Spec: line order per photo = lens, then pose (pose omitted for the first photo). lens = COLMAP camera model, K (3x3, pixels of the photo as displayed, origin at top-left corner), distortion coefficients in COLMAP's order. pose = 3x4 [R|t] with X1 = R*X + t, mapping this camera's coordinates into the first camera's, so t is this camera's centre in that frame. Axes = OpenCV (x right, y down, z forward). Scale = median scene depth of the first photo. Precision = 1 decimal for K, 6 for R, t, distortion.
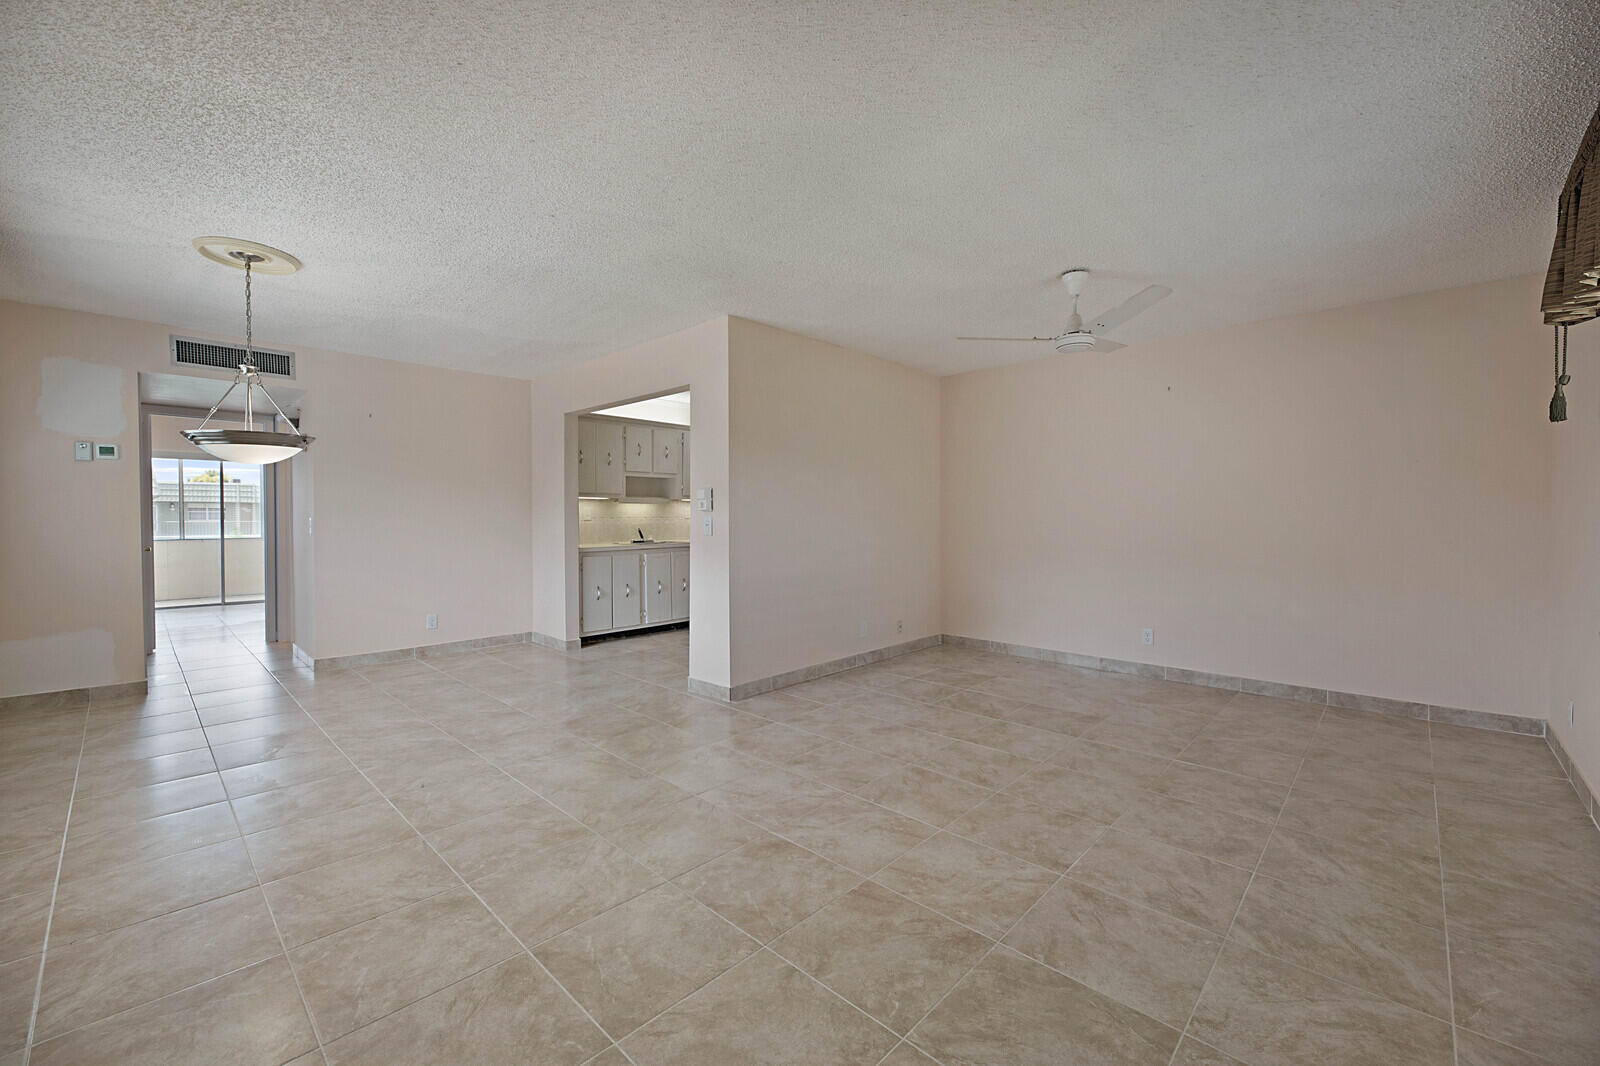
lens RADIAL K [[644.2, 0, 801.0], [0, 644.2, 512.6], [0, 0, 1]] dist [-0.001819, -0.002107]
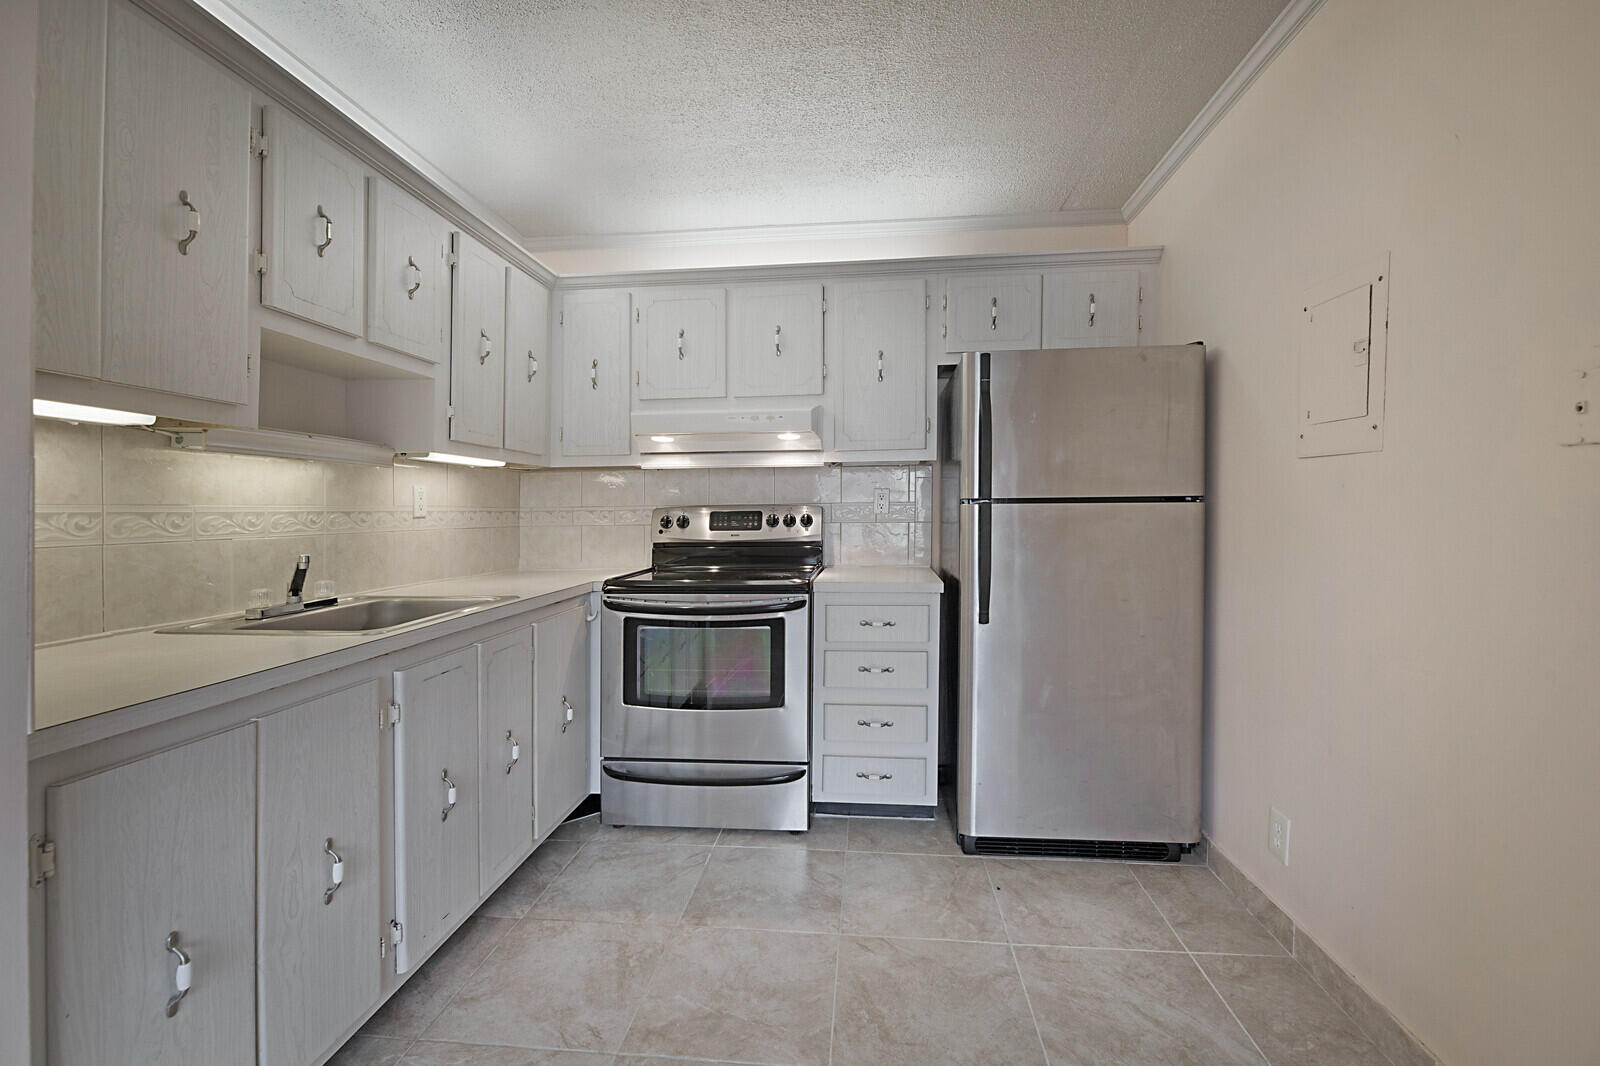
lens RADIAL K [[685.0, 0, 811.3], [0, 685.0, 498.4], [0, 0, 1]] dist [0.003170, -0.001336]
pose [[0.778812, 0.010813, 0.627164, -0.524681], [0.000320, 0.999844, -0.017635, 0.012729], [-0.627257, 0.013936, 0.778687, 1.336571]]
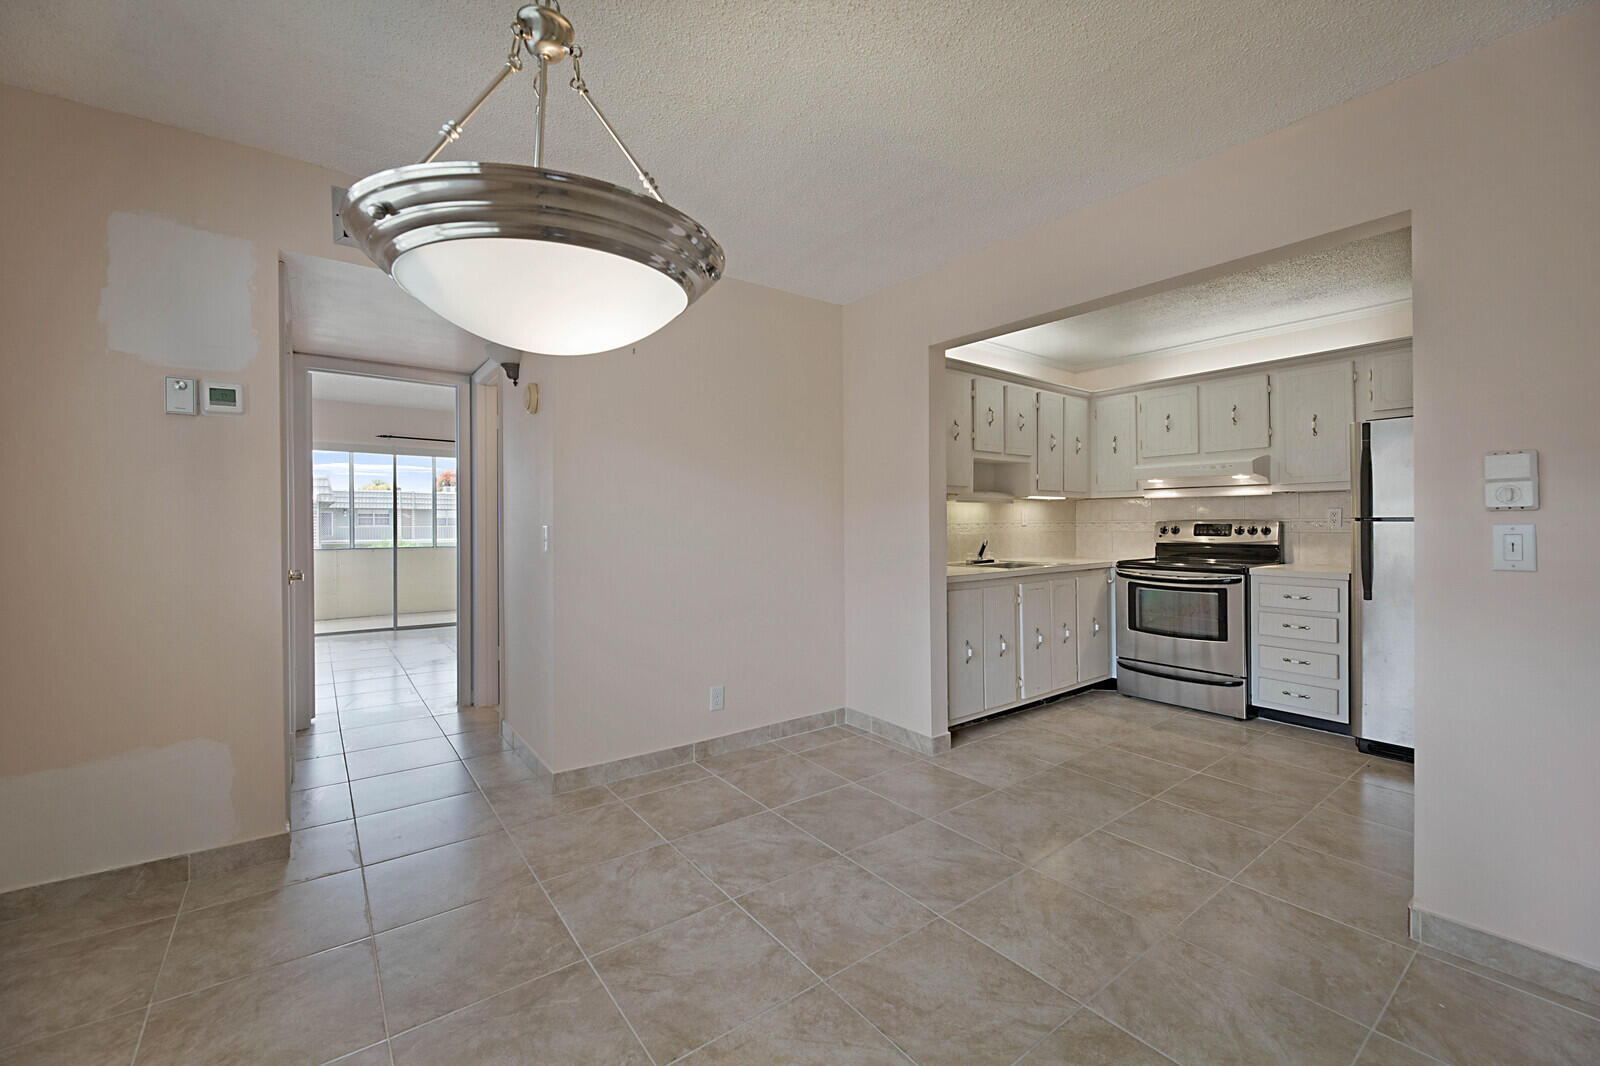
lens RADIAL K [[644.2, 0, 804.6], [0, 644.2, 510.3], [0, 0, 1]] dist [-0.001819, -0.002107]
pose [[0.987984, -0.001371, -0.154552, -0.652278], [-0.000644, 0.999915, -0.012987, 0.003593], [0.154557, 0.012931, 0.987899, 0.680348]]
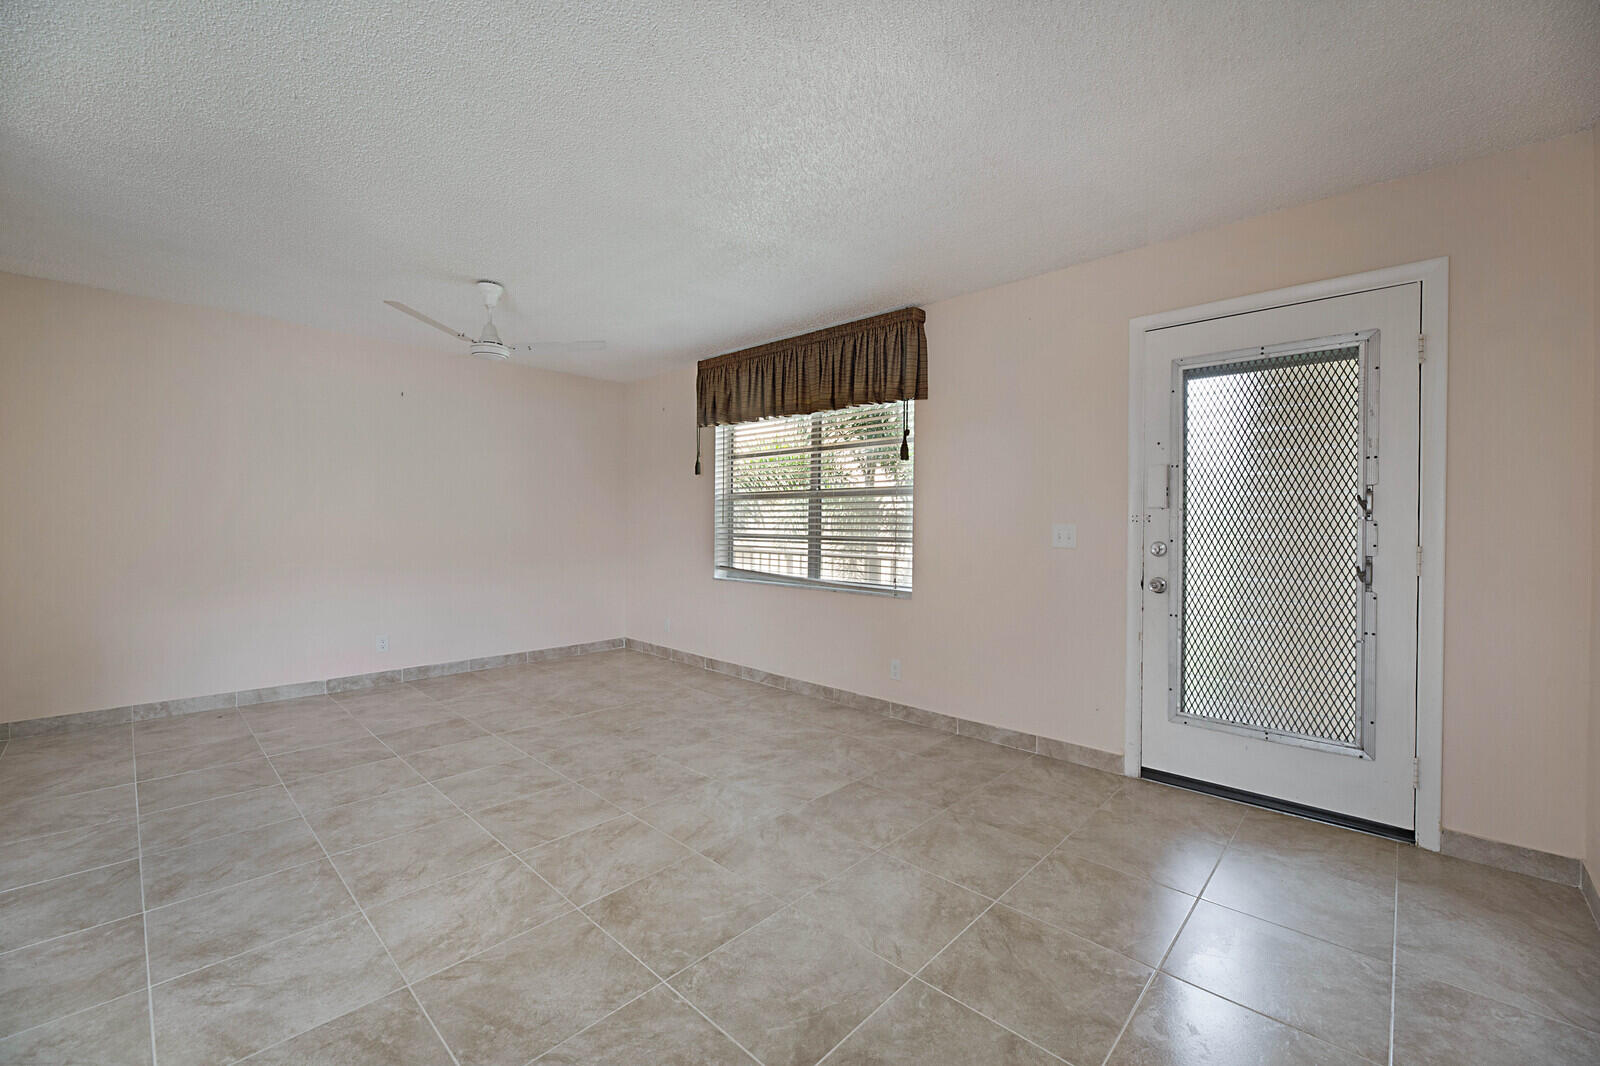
lens RADIAL K [[644.2, 0, 806.7], [0, 644.2, 529.3], [0, 0, 1]] dist [-0.001819, -0.002107]
pose [[-0.011102, -0.009700, 0.999891, -0.613070], [-0.012877, 0.999871, 0.009557, 0.003029], [-0.999855, -0.012769, -0.011225, 0.516594]]
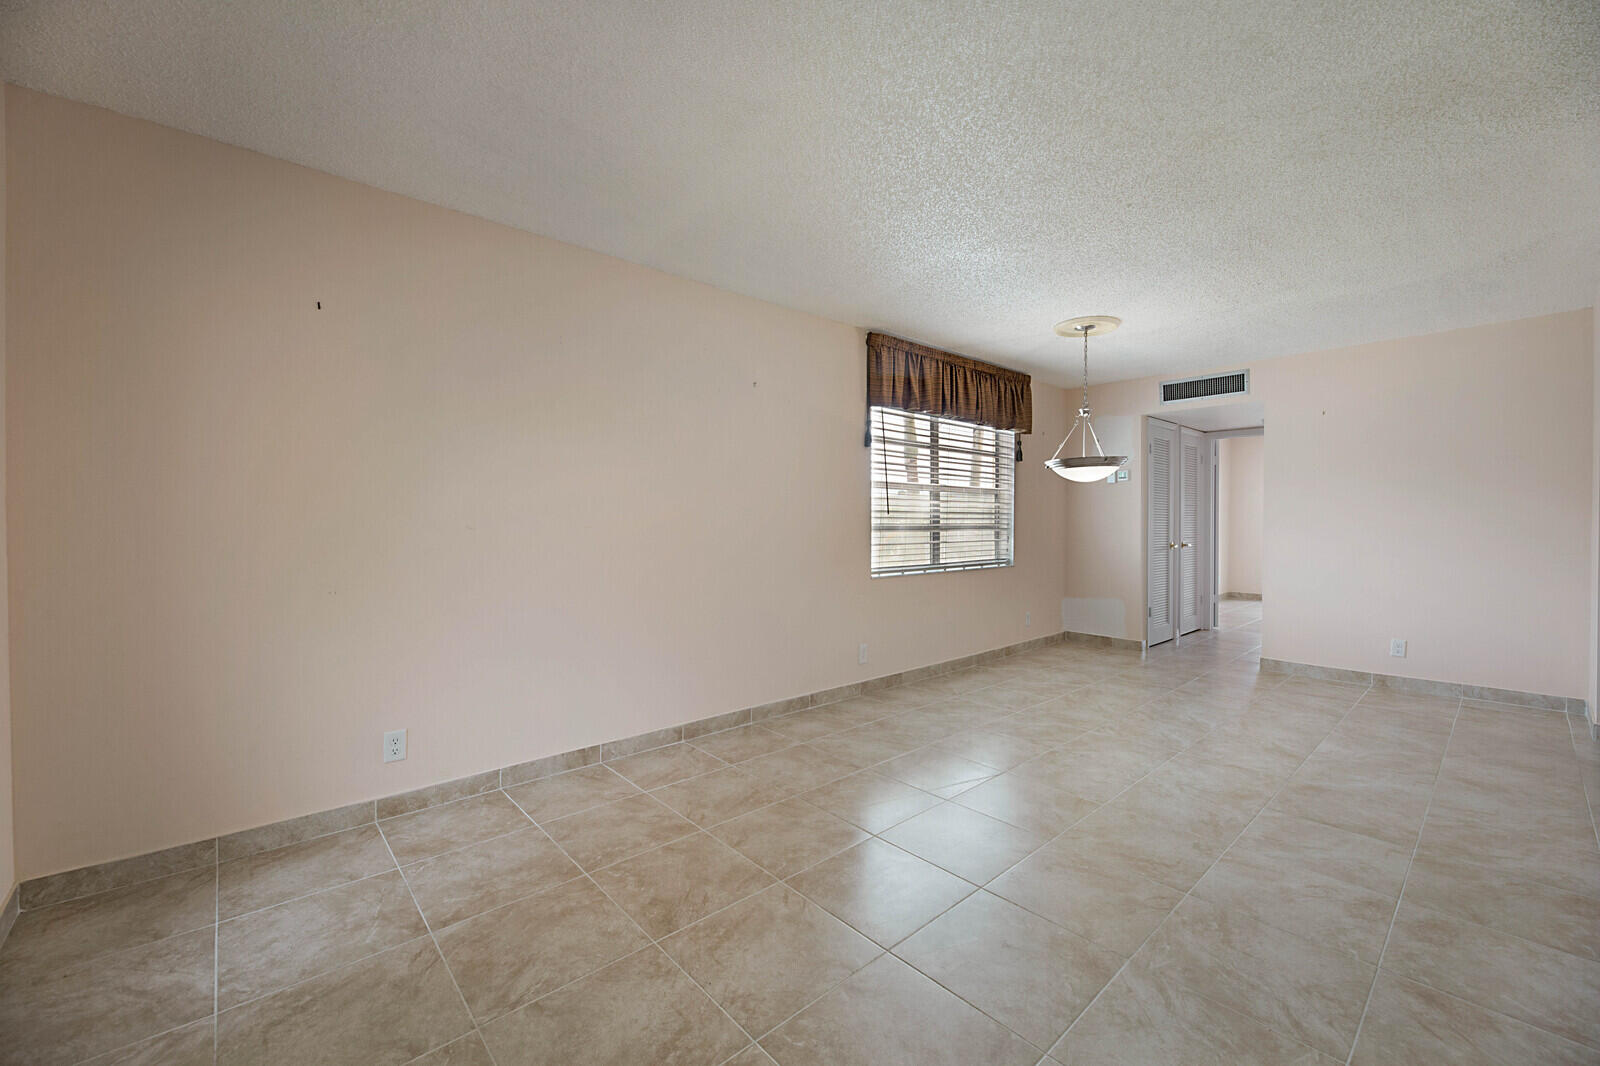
lens RADIAL K [[644.2, 0, 806.9], [0, 644.2, 523.2], [0, 0, 1]] dist [-0.001819, -0.002107]
pose [[-0.071265, 0.004908, -0.997445, 0.492352], [0.004788, 0.999978, 0.004579, 0.002616], [0.997446, -0.004449, -0.071287, 0.495259]]
